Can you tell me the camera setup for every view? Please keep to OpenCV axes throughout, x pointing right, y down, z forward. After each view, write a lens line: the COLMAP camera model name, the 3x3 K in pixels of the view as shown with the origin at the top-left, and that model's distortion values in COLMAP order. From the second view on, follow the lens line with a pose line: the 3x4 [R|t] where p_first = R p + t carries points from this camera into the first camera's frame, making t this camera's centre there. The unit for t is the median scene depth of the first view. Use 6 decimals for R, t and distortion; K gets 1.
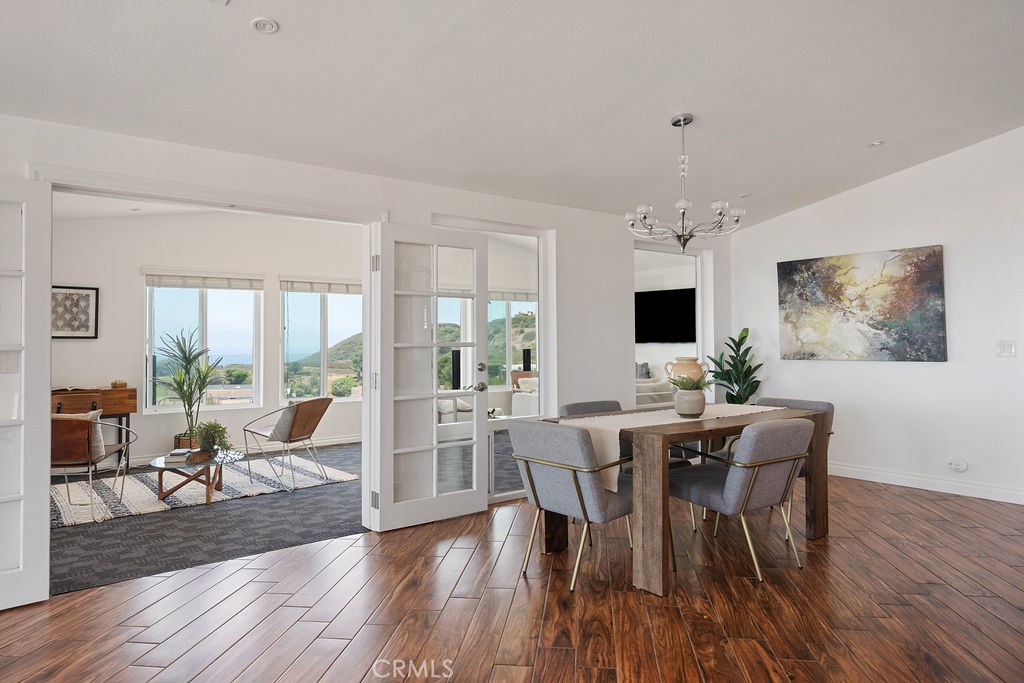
lens RADIAL K [[670.8, 0, 512.0], [0, 670.8, 341.5], [0, 0, 1]] dist [0.000626, 0.000195]
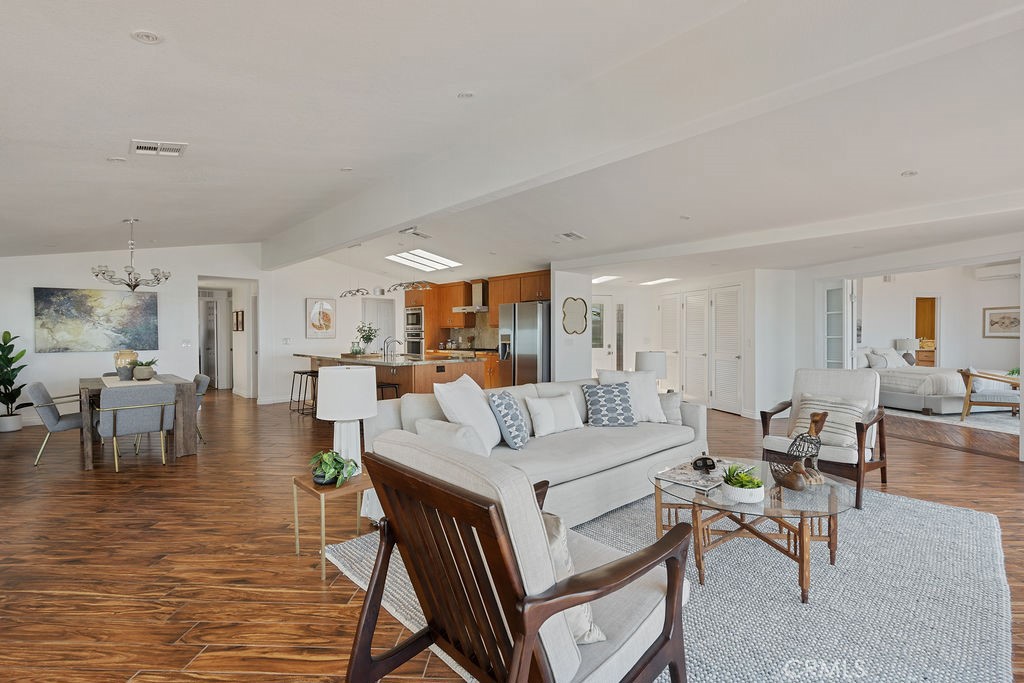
lens RADIAL K [[463.9, 0, 512.0], [0, 463.9, 341.5], [0, 0, 1]] dist [0.002936, 0.000436]
pose [[-0.078701, -0.010556, 0.996842, -0.761393], [0.004214, 0.999931, 0.010921, -0.005706], [-0.996889, 0.005060, -0.078651, 0.036904]]
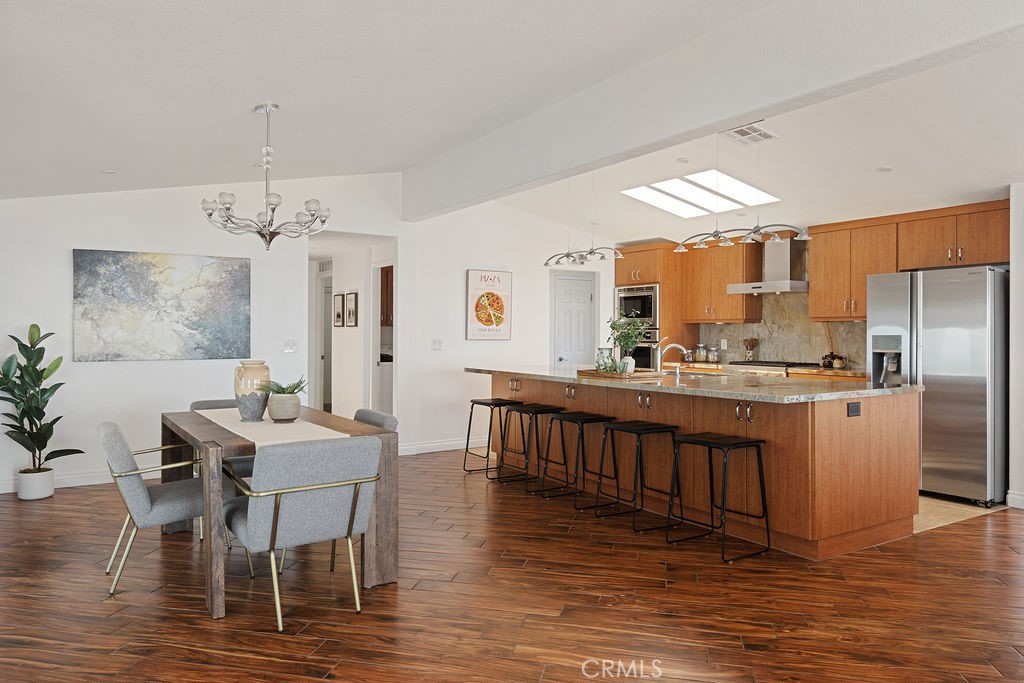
lens RADIAL K [[691.4, 0, 512.0], [0, 691.4, 341.5], [0, 0, 1]] dist [0.021975, 0.001767]
pose [[0.096718, -0.005409, 0.995297, -0.469099], [-0.003232, 0.999978, 0.005748, -0.007000], [-0.995307, -0.003772, 0.096698, 0.384010]]
